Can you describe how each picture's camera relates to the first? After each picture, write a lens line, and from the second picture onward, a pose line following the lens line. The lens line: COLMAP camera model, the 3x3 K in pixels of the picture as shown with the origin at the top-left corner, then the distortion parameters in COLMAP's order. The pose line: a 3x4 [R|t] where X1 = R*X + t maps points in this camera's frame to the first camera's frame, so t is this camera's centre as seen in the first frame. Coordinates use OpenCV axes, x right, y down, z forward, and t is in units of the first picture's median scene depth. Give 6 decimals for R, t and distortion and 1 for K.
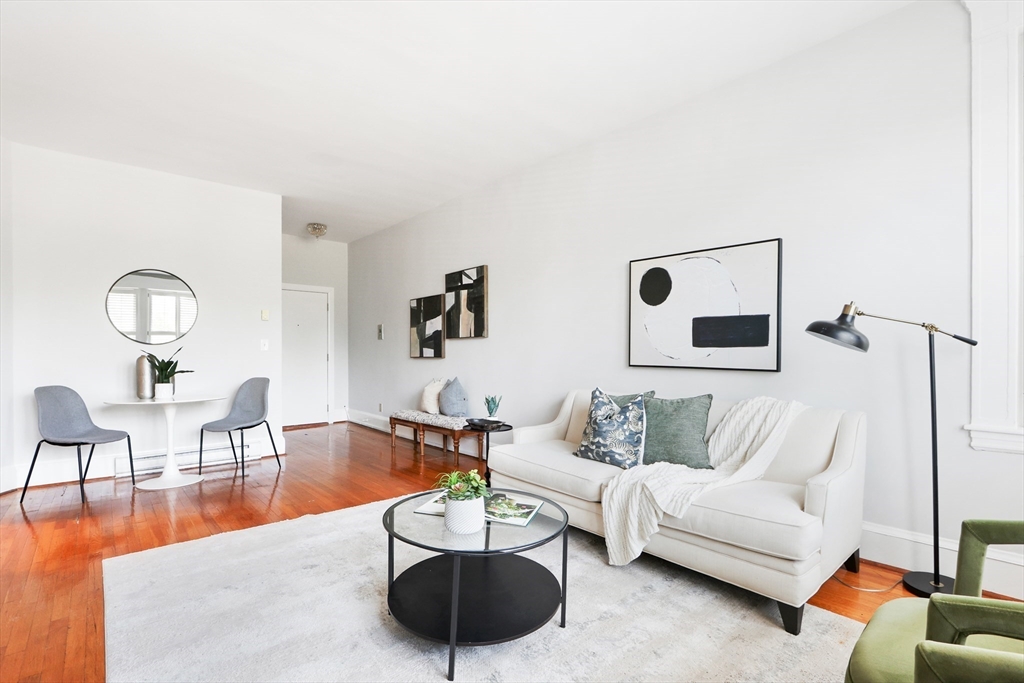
lens RADIAL K [[478.2, 0, 508.0], [0, 478.2, 356.7], [0, 0, 1]] dist [-0.020266, 0.004515]
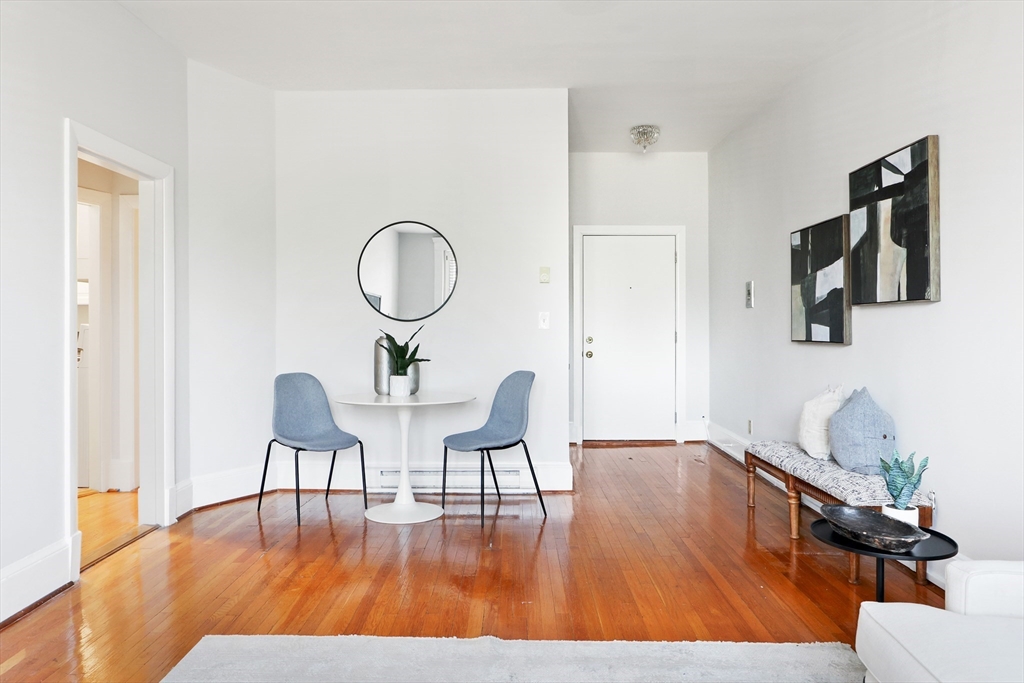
lens RADIAL K [[666.4, 0, 503.3], [0, 666.4, 323.8], [0, 0, 1]] dist [-0.009839, -0.002002]
pose [[0.738994, -0.001131, -0.673711, 0.073755], [-0.004337, 0.999970, -0.006436, -0.015233], [0.673698, 0.007679, 0.738967, 0.304416]]
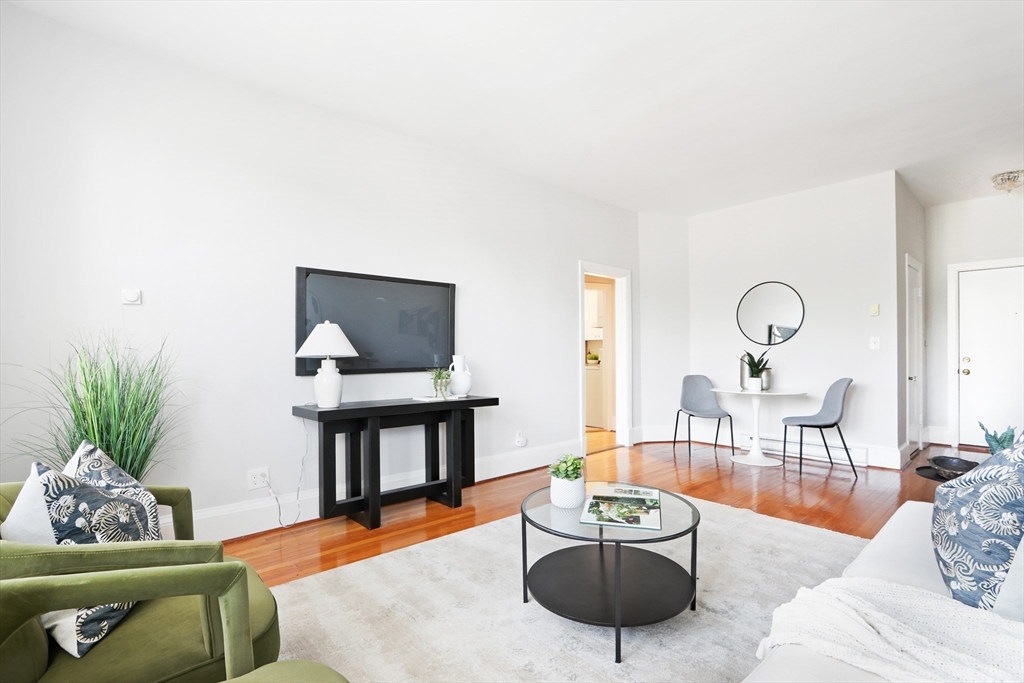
lens RADIAL K [[478.2, 0, 511.5], [0, 478.2, 350.3], [0, 0, 1]] dist [-0.020266, 0.004515]
pose [[0.011390, -0.004699, -0.999924, 0.414375], [-0.003685, 0.999982, -0.004741, -0.004244], [0.999928, 0.003739, 0.011372, 0.324689]]
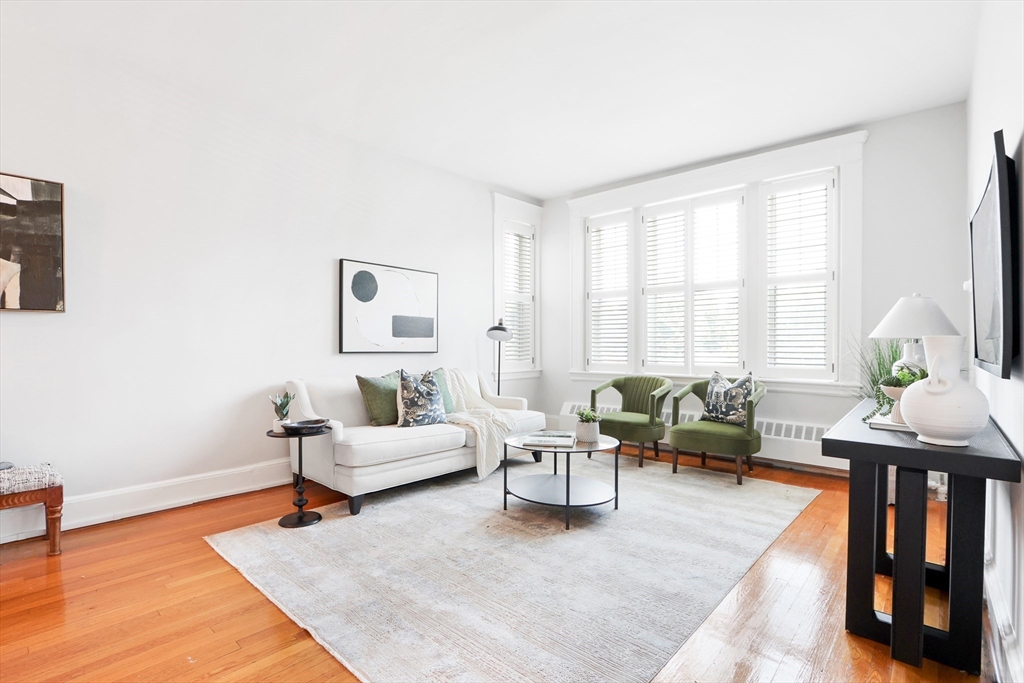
lens RADIAL K [[478.2, 0, 502.3], [0, 478.2, 349.2], [0, 0, 1]] dist [-0.020266, 0.004515]
pose [[-0.104825, -0.007838, 0.994460, -0.679187], [0.011907, 0.999887, 0.009136, 0.003512], [-0.994419, 0.012798, -0.104719, 0.569581]]
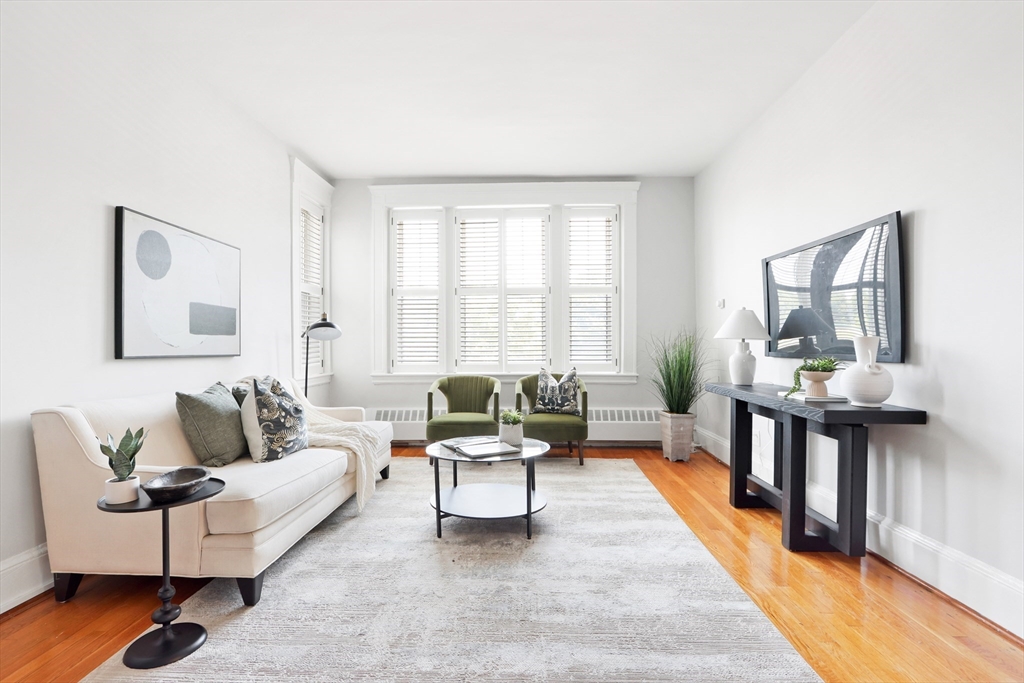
lens RADIAL K [[478.2, 0, 507.2], [0, 478.2, 342.3], [0, 0, 1]] dist [-0.020266, 0.004515]
pose [[-0.722356, 0.008321, 0.691471, -0.471983], [0.013197, 0.999911, 0.001755, 0.001558], [-0.691395, 0.010393, -0.722402, 0.847657]]
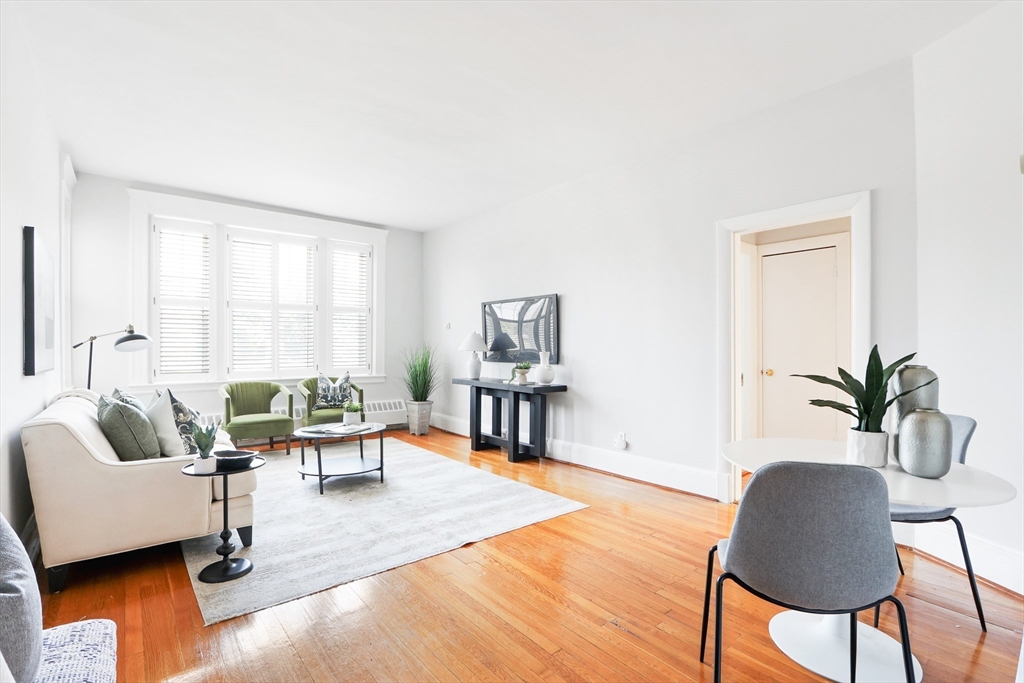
lens RADIAL K [[478.2, 0, 505.3], [0, 478.2, 346.7], [0, 0, 1]] dist [-0.020266, 0.004515]
pose [[-0.998871, 0.002250, 0.047453, -0.366906], [0.002846, 0.999918, 0.012484, -0.022809], [-0.047421, 0.012605, -0.998795, 1.273070]]
